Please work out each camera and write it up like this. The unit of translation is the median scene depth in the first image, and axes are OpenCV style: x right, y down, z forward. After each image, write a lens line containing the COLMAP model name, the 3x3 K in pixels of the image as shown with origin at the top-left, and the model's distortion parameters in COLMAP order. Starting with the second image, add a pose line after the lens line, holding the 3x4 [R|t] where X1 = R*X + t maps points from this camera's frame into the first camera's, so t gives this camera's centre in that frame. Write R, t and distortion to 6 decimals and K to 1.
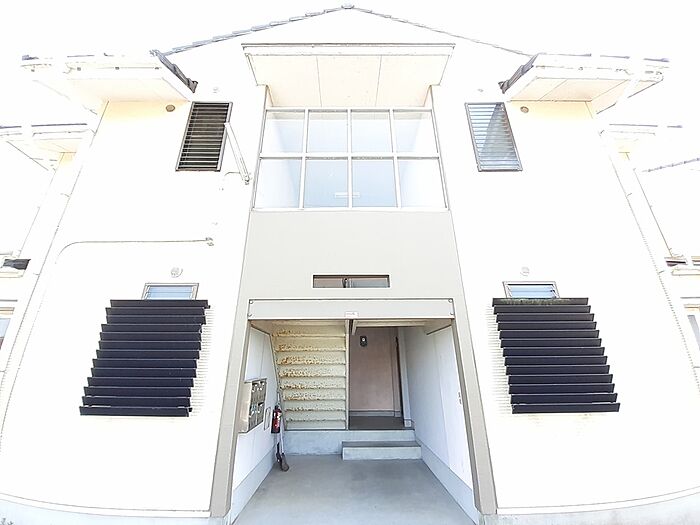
lens RADIAL K [[280.8, 0, 348.4], [0, 280.8, 265.8], [0, 0, 1]] dist [0.001942, -0.000296]
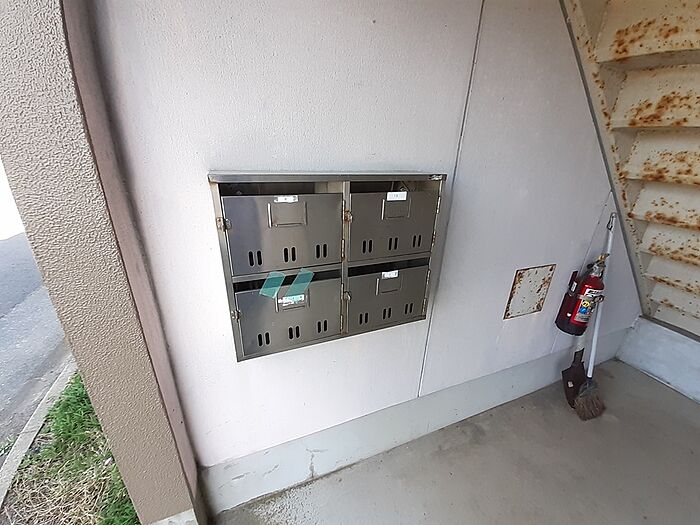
lens RADIAL K [[280.8, 0, 348.4], [0, 280.8, 265.8], [0, 0, 1]] dist [0.001942, -0.000296]
pose [[0.364332, 0.358385, -0.859548, -0.080239], [0.296778, 0.830181, 0.471934, 0.267763], [0.882715, -0.427035, 0.196101, 0.704639]]
